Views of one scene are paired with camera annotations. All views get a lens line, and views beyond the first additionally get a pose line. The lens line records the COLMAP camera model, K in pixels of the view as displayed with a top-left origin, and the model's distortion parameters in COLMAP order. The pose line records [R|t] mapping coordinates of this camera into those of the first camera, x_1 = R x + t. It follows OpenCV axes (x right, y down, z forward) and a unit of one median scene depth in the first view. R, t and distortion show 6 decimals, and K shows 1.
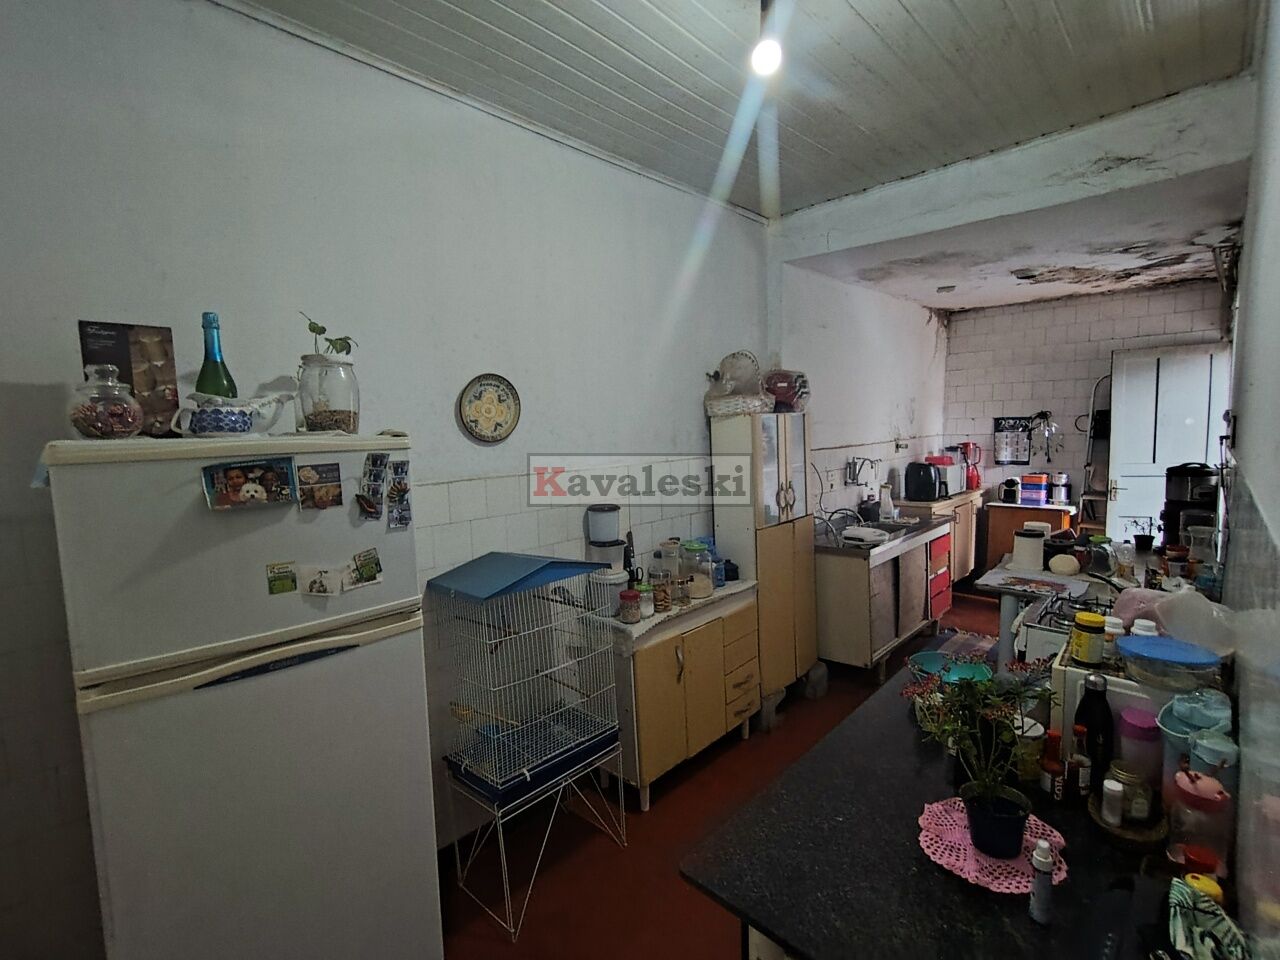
lens RADIAL K [[577.3, 0, 644.1], [0, 577.3, 483.7], [0, 0, 1]] dist [-0.012217, 0.005596]
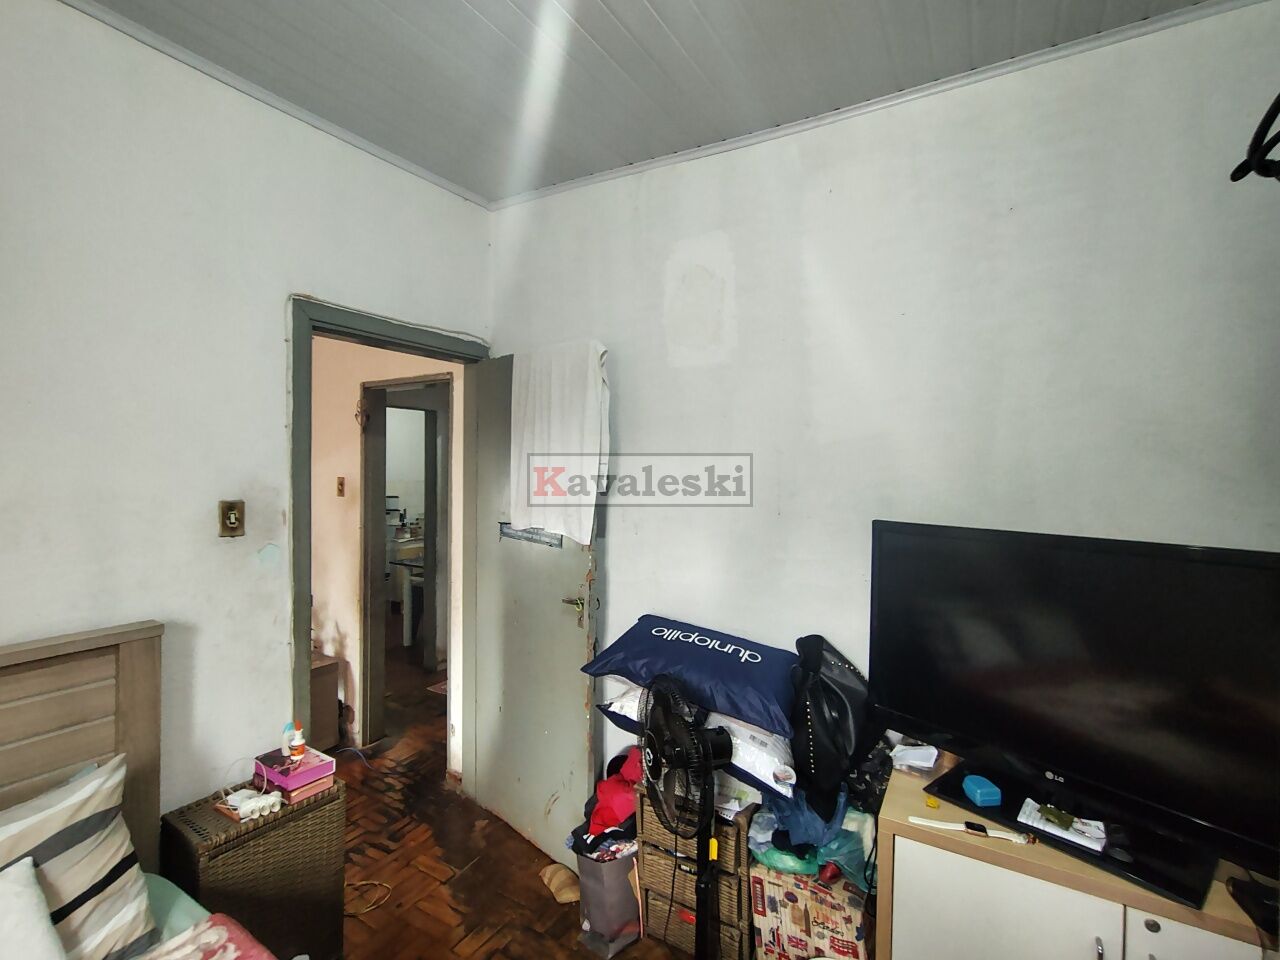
lens RADIAL K [[582.0, 0, 641.5], [0, 582.0, 483.4], [0, 0, 1]] dist [-0.010624, 0.005464]
pose [[0.972527, 0.036615, 0.229892, 0.475457], [-0.016350, 0.995858, -0.089445, 0.226100], [-0.232215, 0.083229, 0.969097, -2.038481]]
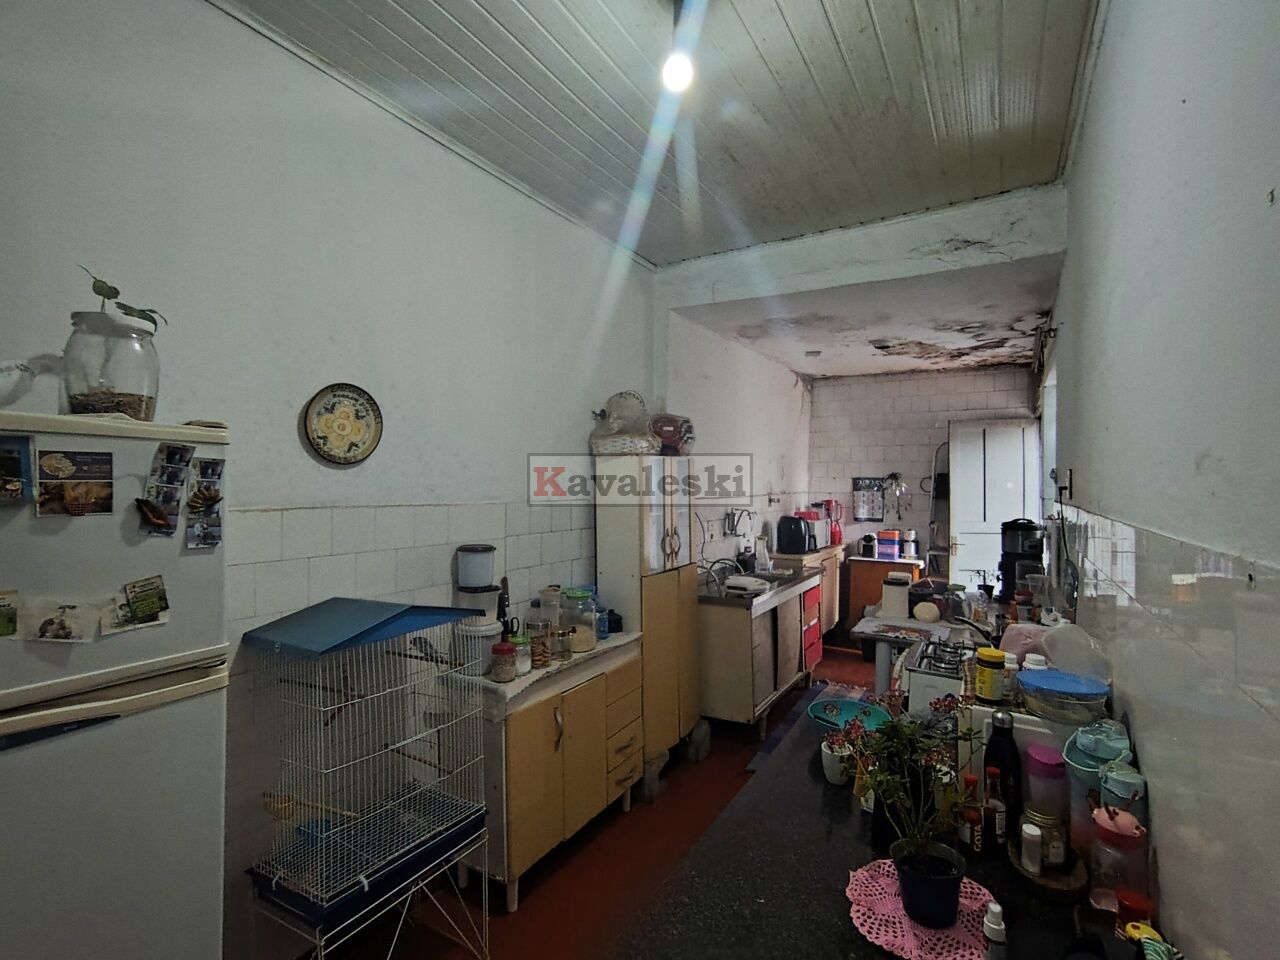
lens RADIAL K [[582.0, 0, 641.5], [0, 582.0, 483.4], [0, 0, 1]] dist [-0.010624, 0.005464]
pose [[0.975577, 0.036980, 0.216524, -0.023287], [-0.014677, 0.994498, -0.103721, 0.036632], [-0.219168, 0.098010, 0.970752, 0.087700]]
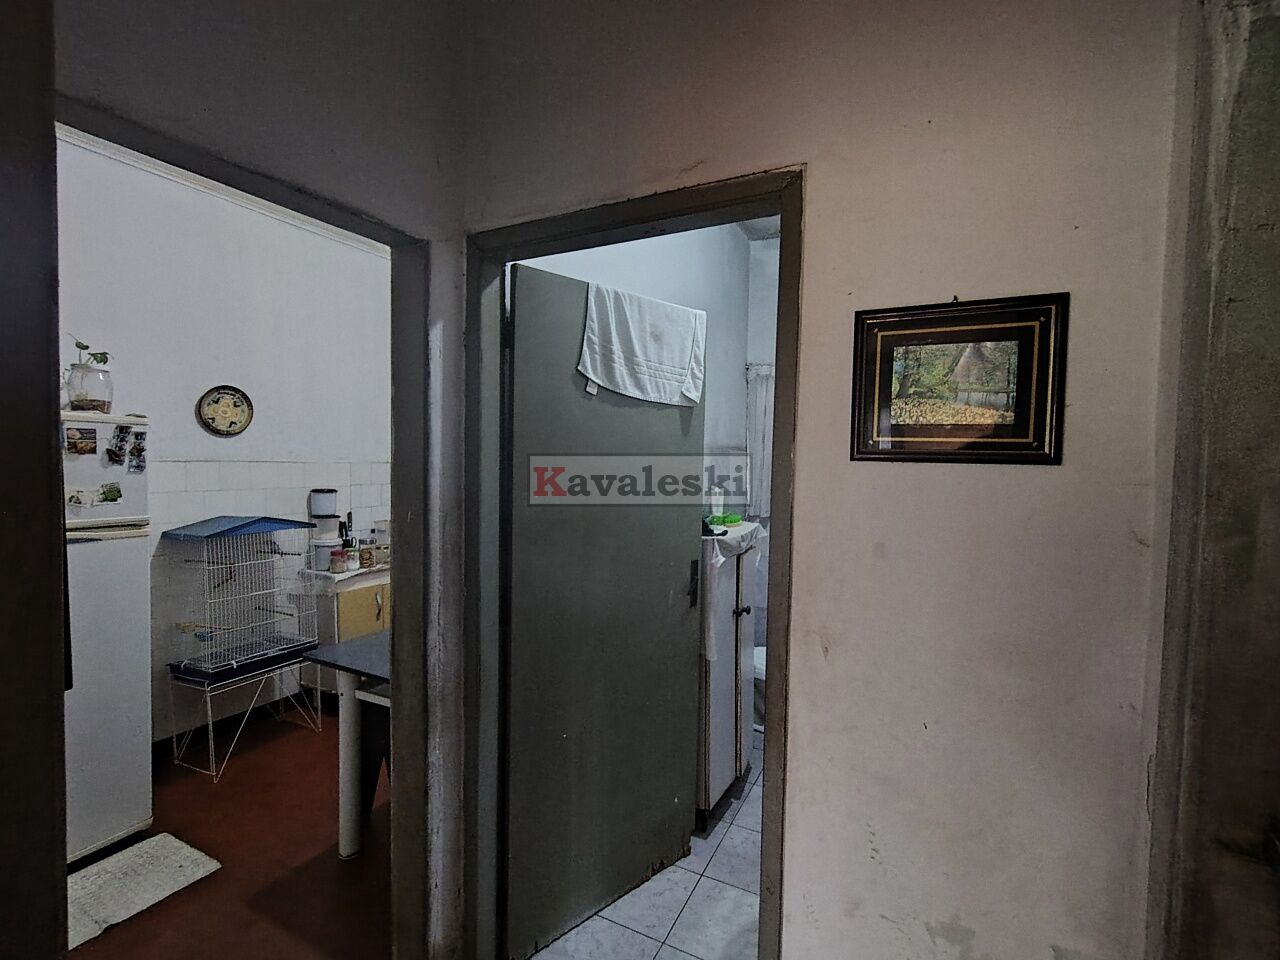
lens RADIAL K [[582.0, 0, 641.5], [0, 582.0, 483.4], [0, 0, 1]] dist [-0.010624, 0.005464]
pose [[0.956805, 0.036539, 0.288425, 0.287946], [-0.019280, 0.997861, -0.062456, 0.110066], [-0.290090, 0.054198, 0.955464, -0.599737]]
